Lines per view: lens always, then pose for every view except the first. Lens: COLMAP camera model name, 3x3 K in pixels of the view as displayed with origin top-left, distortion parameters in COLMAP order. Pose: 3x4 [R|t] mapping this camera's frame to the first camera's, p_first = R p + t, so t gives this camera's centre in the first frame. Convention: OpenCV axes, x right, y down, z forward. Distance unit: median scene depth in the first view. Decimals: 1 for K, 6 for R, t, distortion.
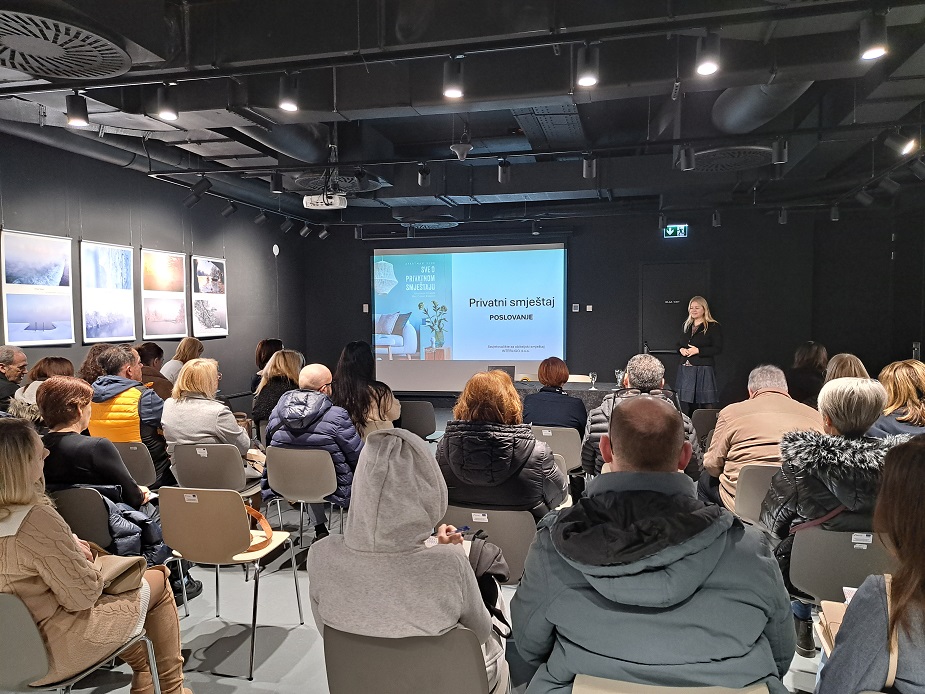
lens RADIAL K [[654.7, 0, 470.3], [0, 654.7, 354.4], [0, 0, 1]] dist [0.148438, -0.186694]
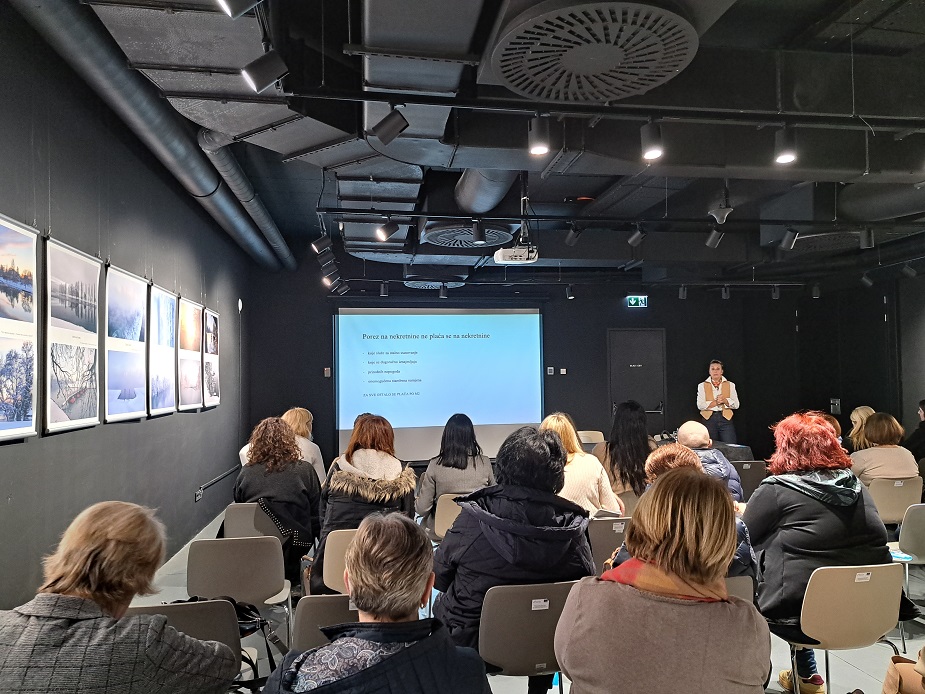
lens RADIAL K [[654.7, 0, 470.3], [0, 654.7, 354.4], [0, 0, 1]] dist [0.148438, -0.186694]
pose [[0.920444, 0.007718, 0.390799, -0.406982], [0.031823, 0.995007, -0.094601, -0.002915], [-0.389578, 0.099511, 0.915602, 0.119165]]
